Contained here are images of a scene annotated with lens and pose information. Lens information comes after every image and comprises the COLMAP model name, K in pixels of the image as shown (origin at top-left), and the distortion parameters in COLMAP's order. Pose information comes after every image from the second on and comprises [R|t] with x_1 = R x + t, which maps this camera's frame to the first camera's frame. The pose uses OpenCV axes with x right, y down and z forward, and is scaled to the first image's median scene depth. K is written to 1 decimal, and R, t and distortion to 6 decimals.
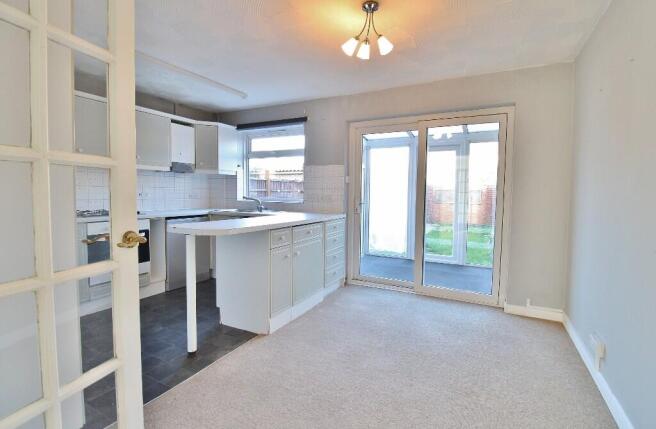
lens RADIAL K [[310.4, 0, 331.0], [0, 310.4, 211.2], [0, 0, 1]] dist [-0.011144, -0.005219]
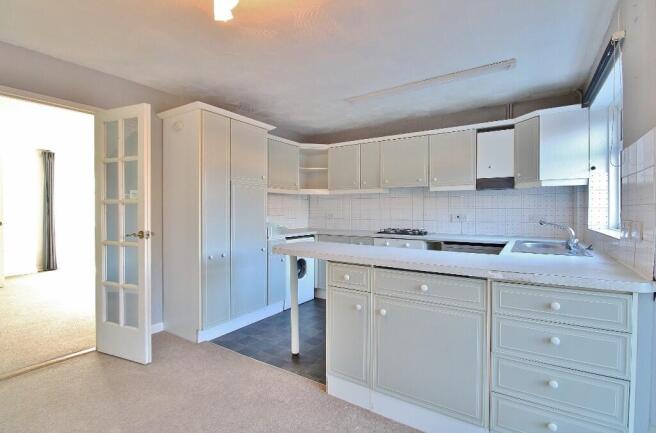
lens RADIAL K [[307.0, 0, 325.0], [0, 307.0, 213.2], [0, 0, 1]] dist [-0.009045, -0.008297]
pose [[-0.119104, -0.003787, -0.992875, 0.355408], [-0.061666, 0.998090, 0.003591, -0.039071], [0.990965, 0.061654, -0.119110, 0.653101]]
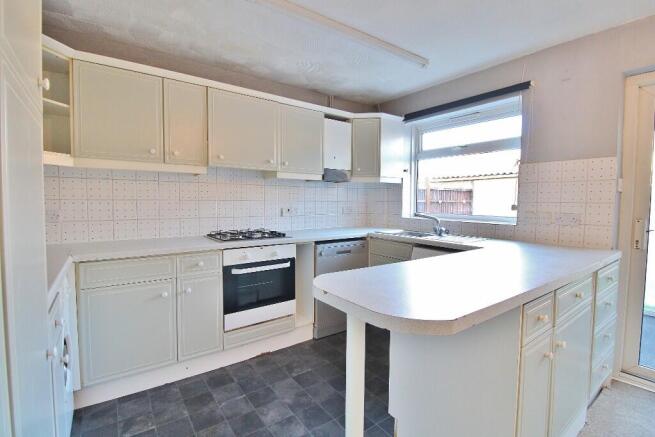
lens RADIAL K [[306.5, 0, 326.4], [0, 306.5, 216.1], [0, 0, 1]] dist [-0.009045, -0.008297]
pose [[0.893932, 0.017284, -0.447870, -0.153853], [-0.022799, 0.999716, -0.006927, -0.032098], [0.447623, 0.016403, 0.894072, 0.298087]]
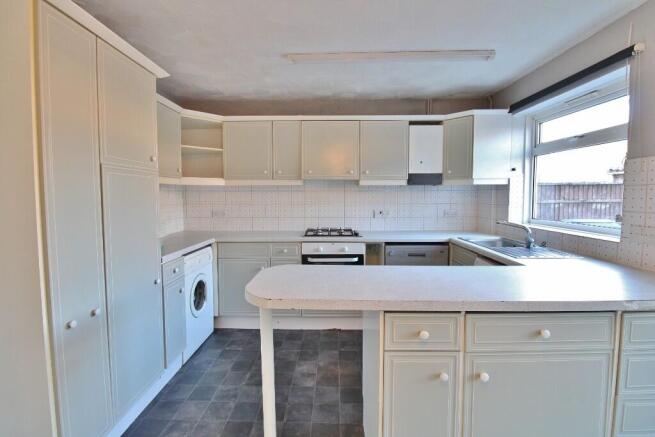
lens RADIAL K [[306.5, 0, 326.0], [0, 306.5, 214.2], [0, 0, 1]] dist [-0.009045, -0.008297]
pose [[0.439290, 0.044249, -0.897255, 0.112506], [-0.044910, 0.998619, 0.027261, -0.060871], [0.897222, 0.028320, 0.440670, 0.426091]]
